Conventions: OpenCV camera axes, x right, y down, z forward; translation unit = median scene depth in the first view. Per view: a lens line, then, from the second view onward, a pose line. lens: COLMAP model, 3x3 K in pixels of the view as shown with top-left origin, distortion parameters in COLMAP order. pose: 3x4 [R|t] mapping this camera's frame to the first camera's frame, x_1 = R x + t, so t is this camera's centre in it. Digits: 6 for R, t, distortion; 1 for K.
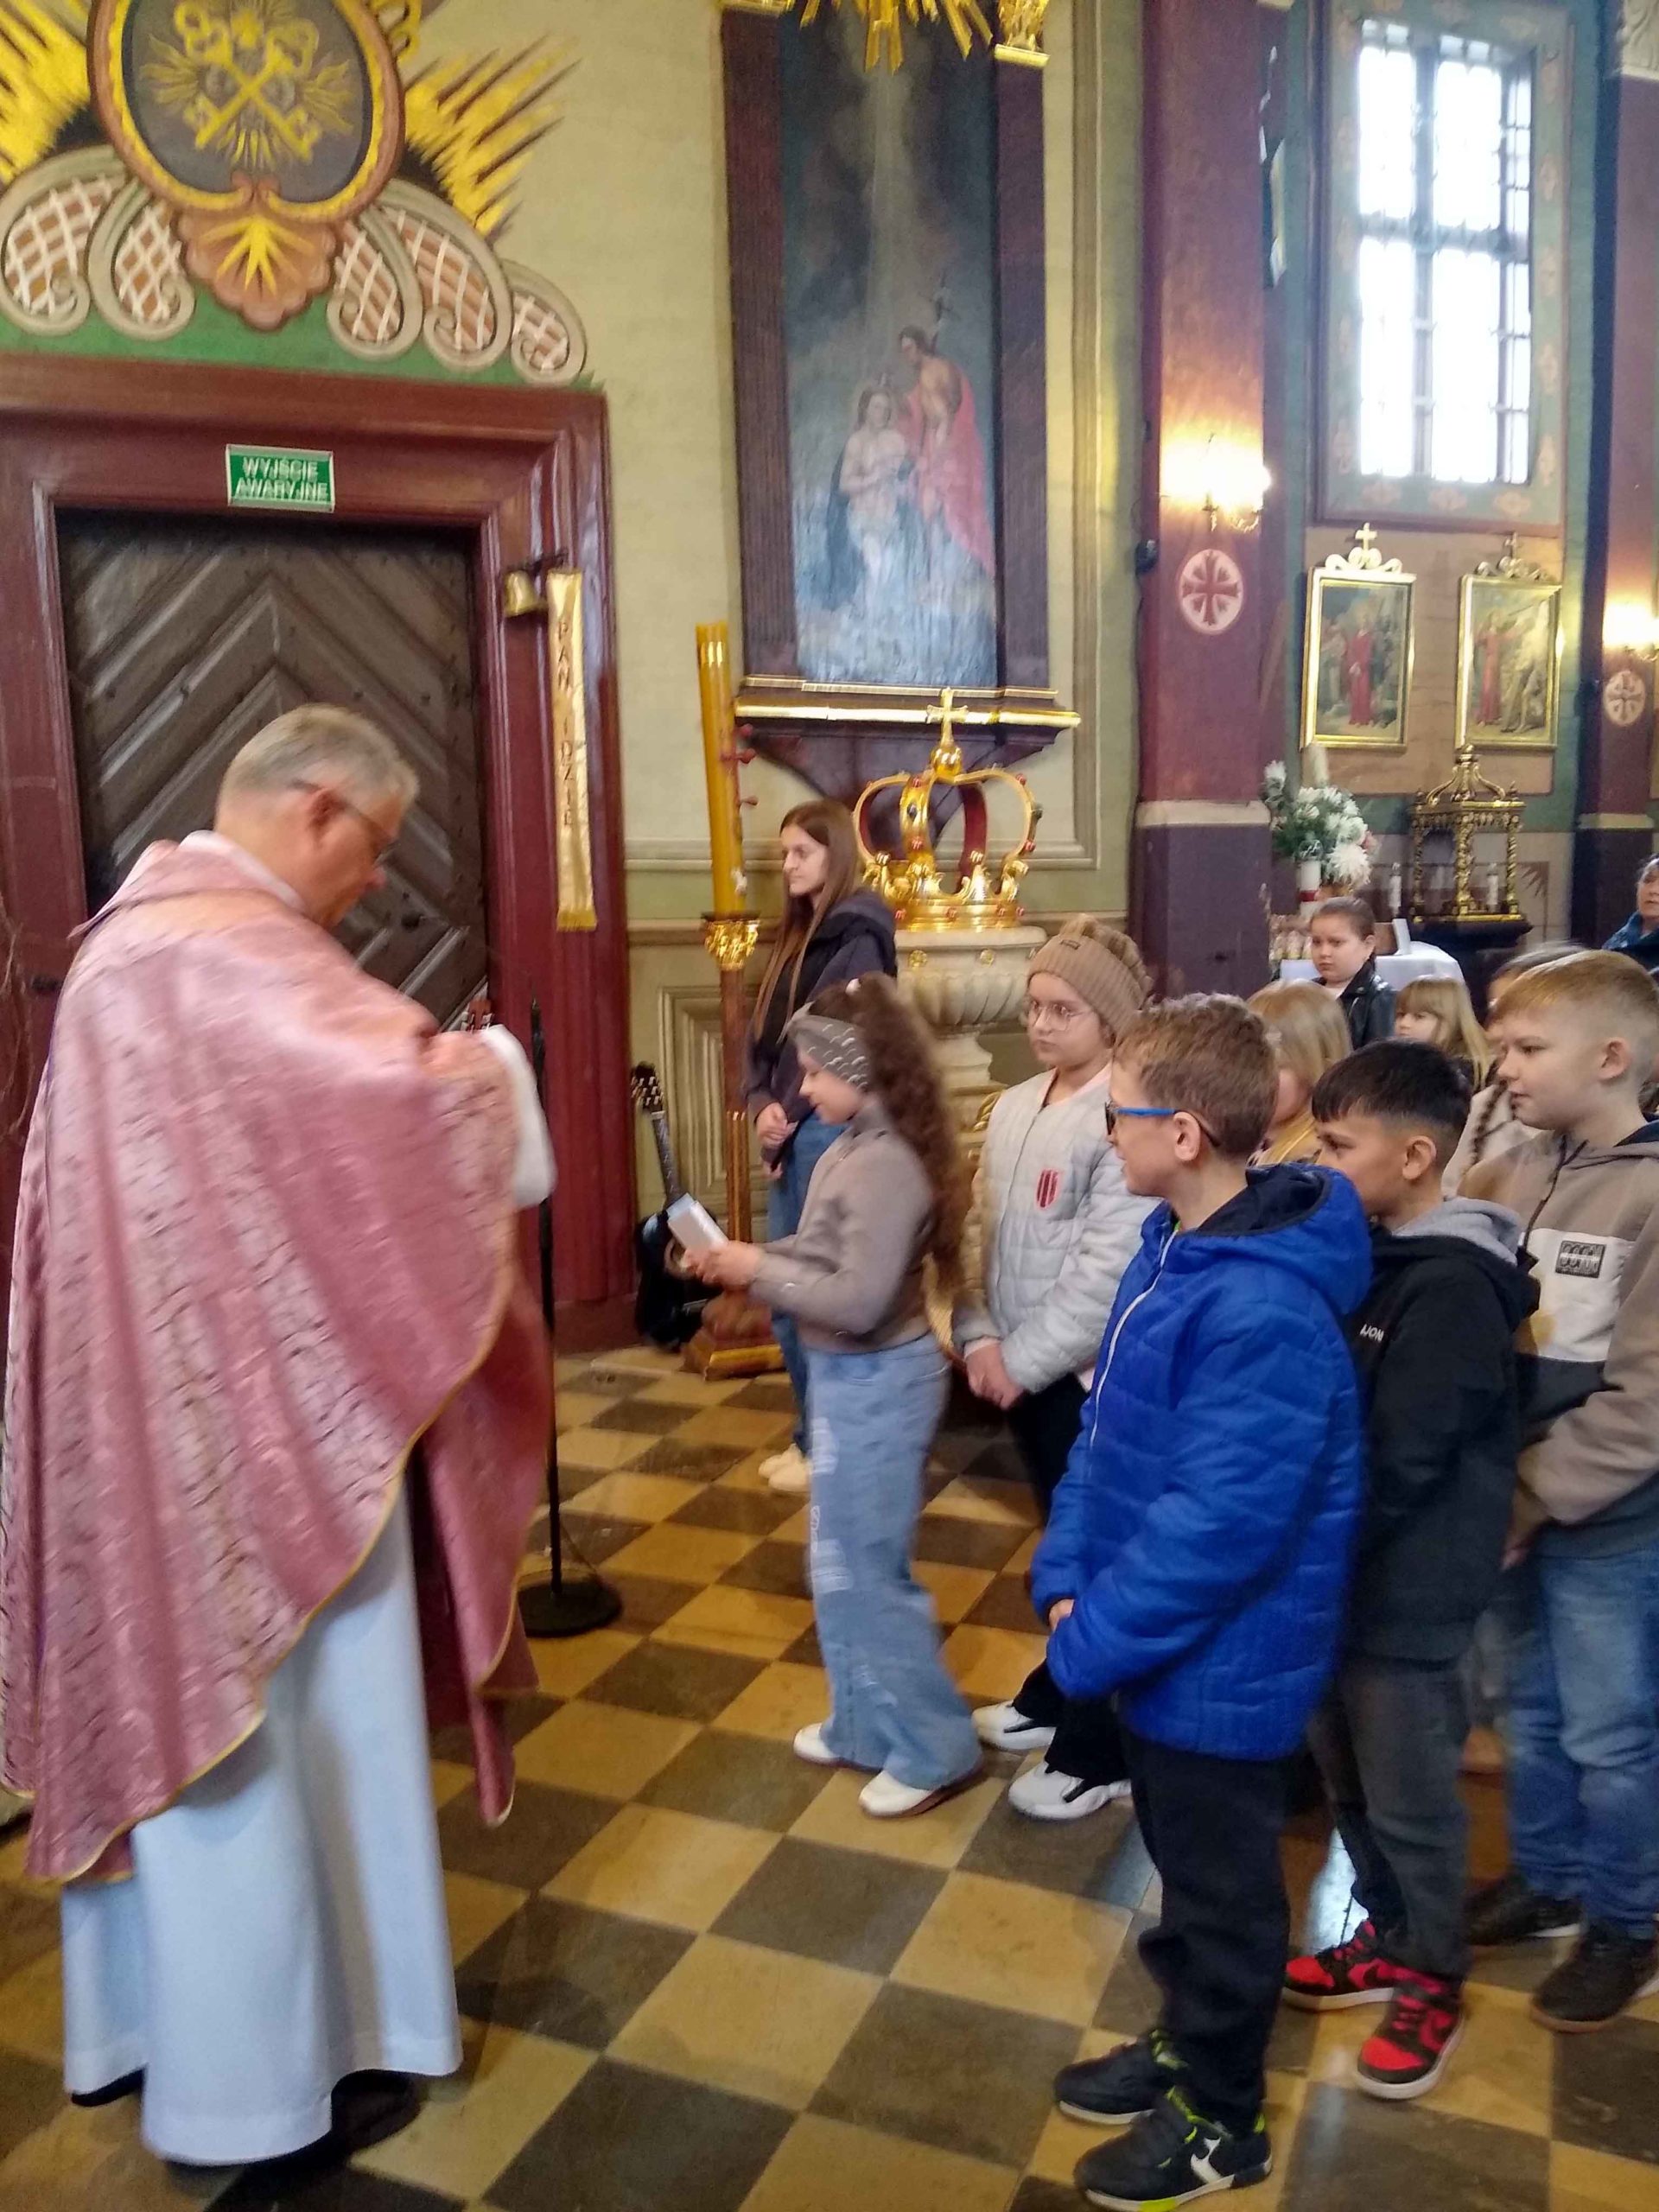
lens RADIAL K [[1708.1, 0, 834.9], [0, 1708.1, 1130.6], [0, 0, 1]] dist [0.094152, -0.153428]
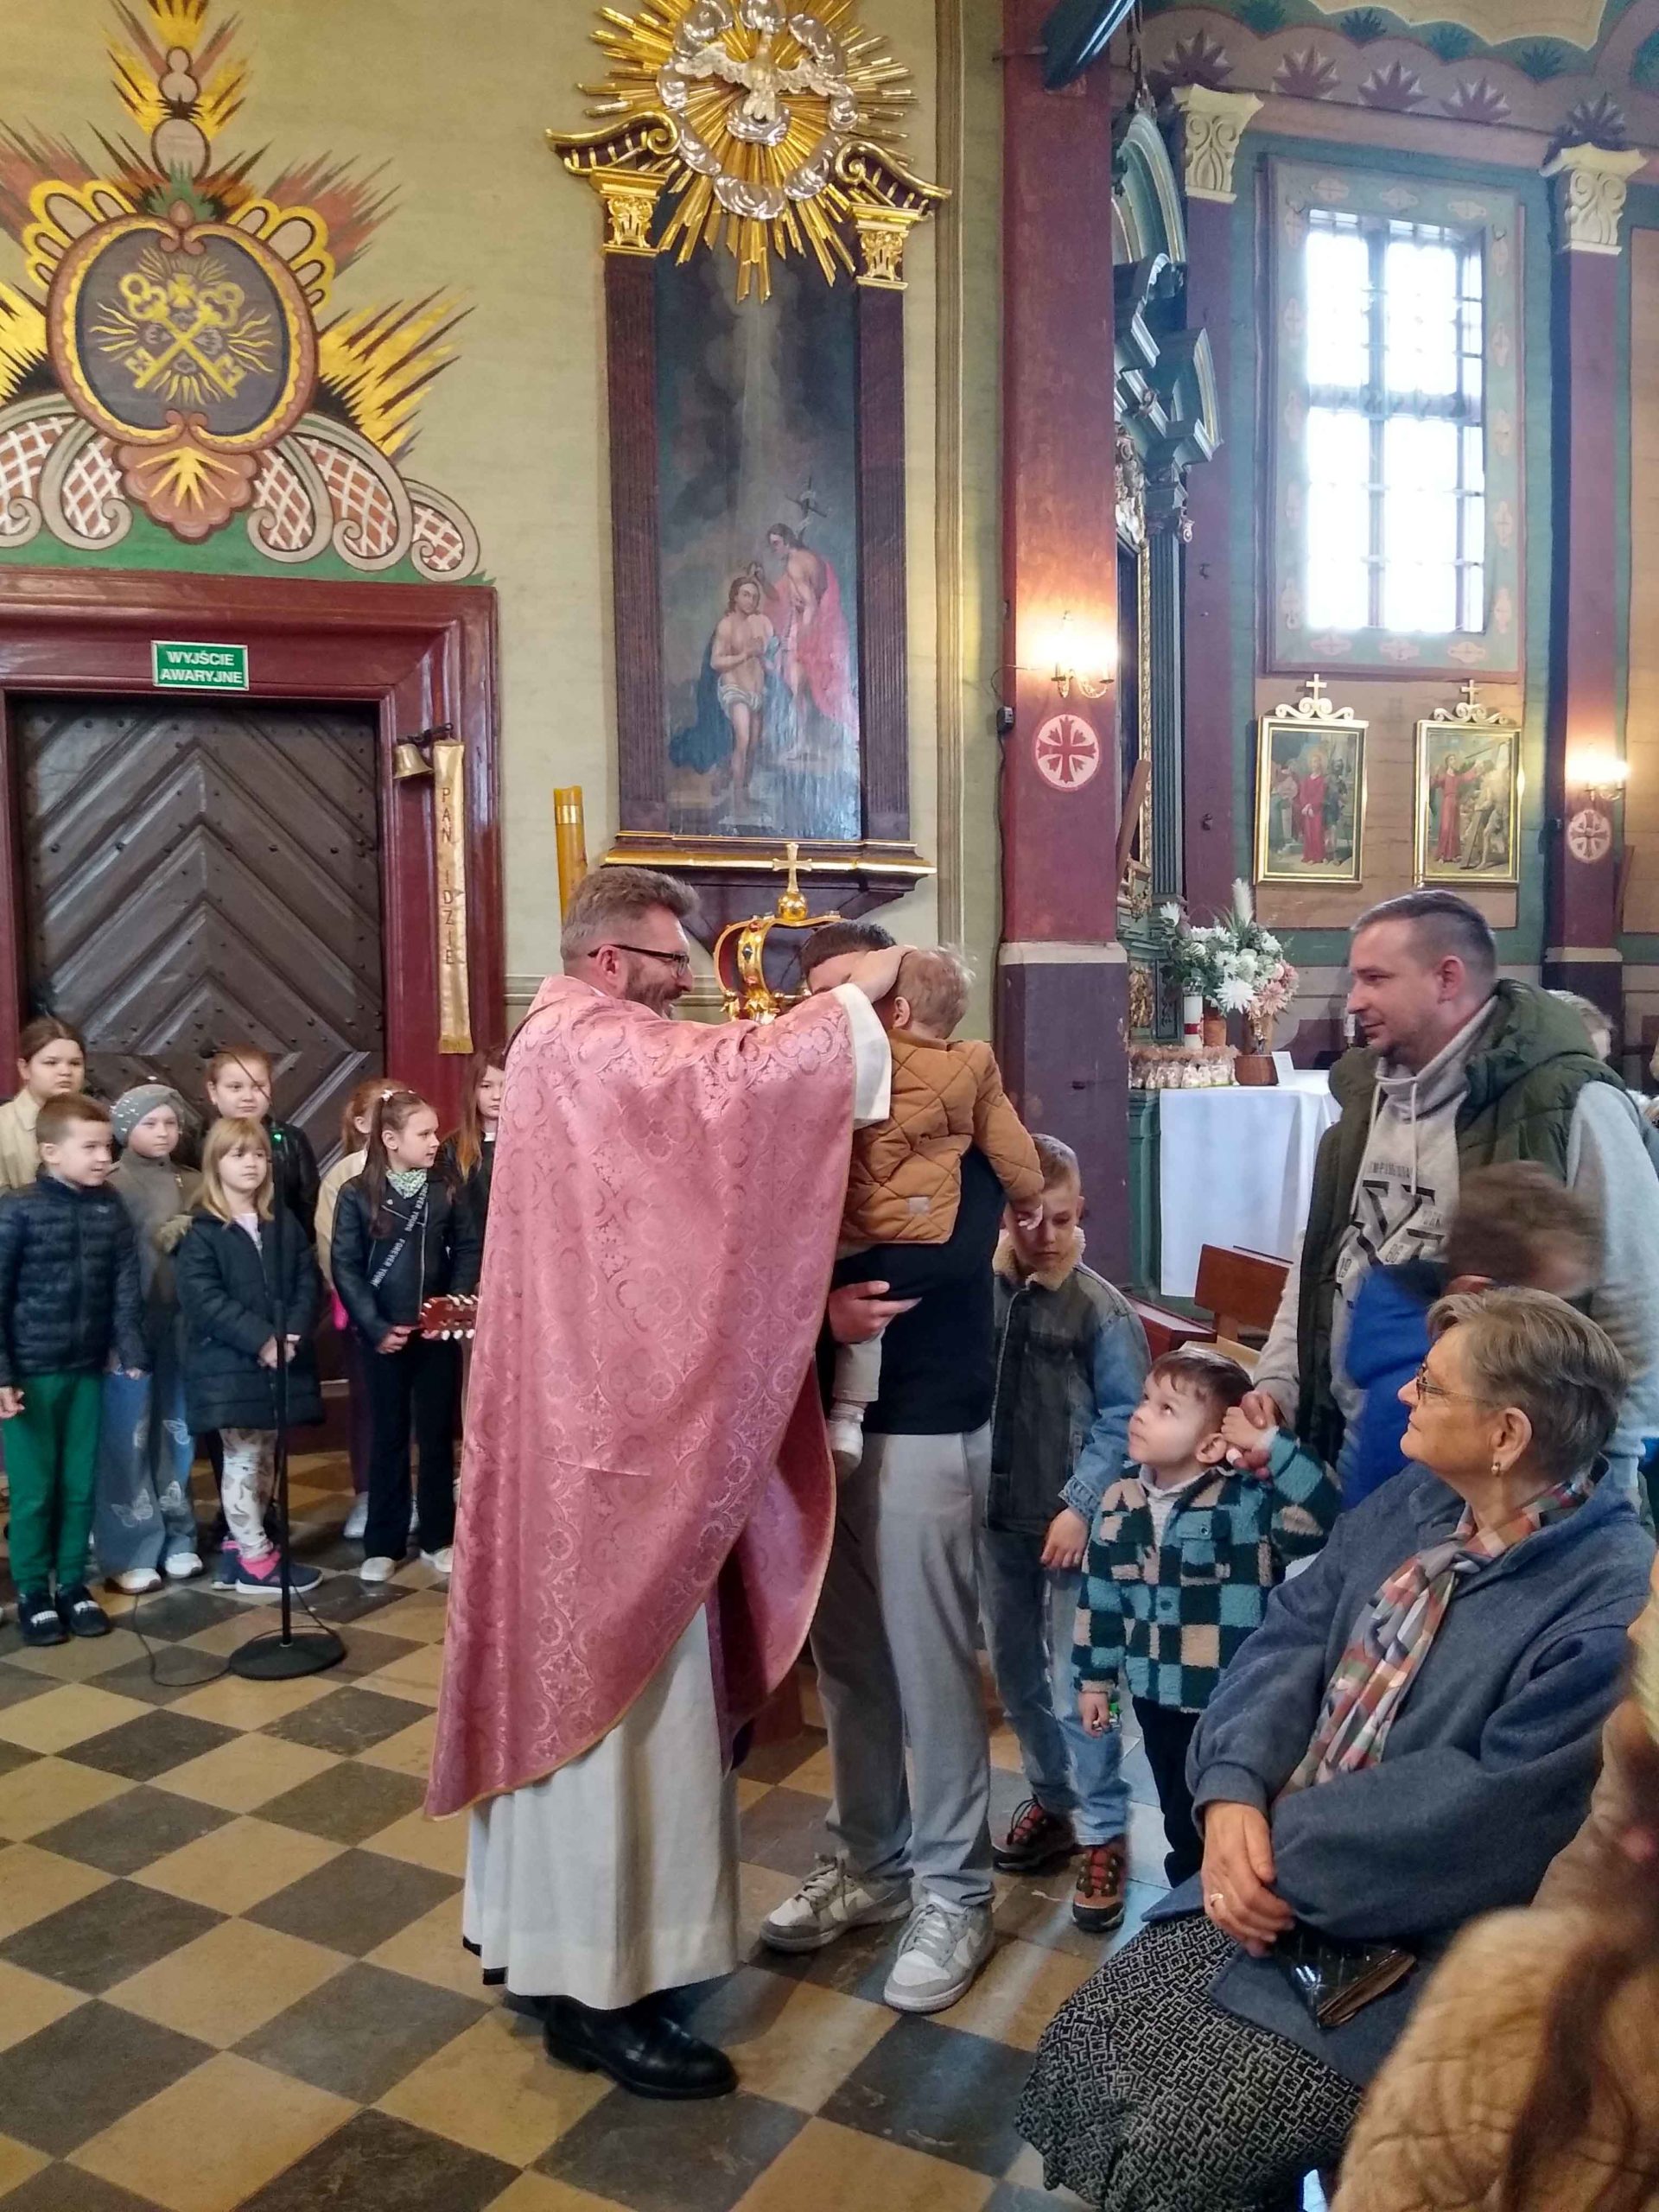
lens RADIAL K [[1713.0, 0, 838.3], [0, 1713.0, 1122.3], [0, 0, 1]] dist [0.091473, -0.154681]
pose [[0.996094, 0.014200, -0.087149, 0.194386], [-0.020233, 0.997430, -0.068738, -0.001794], [0.085949, 0.070233, 0.993821, -0.085668]]
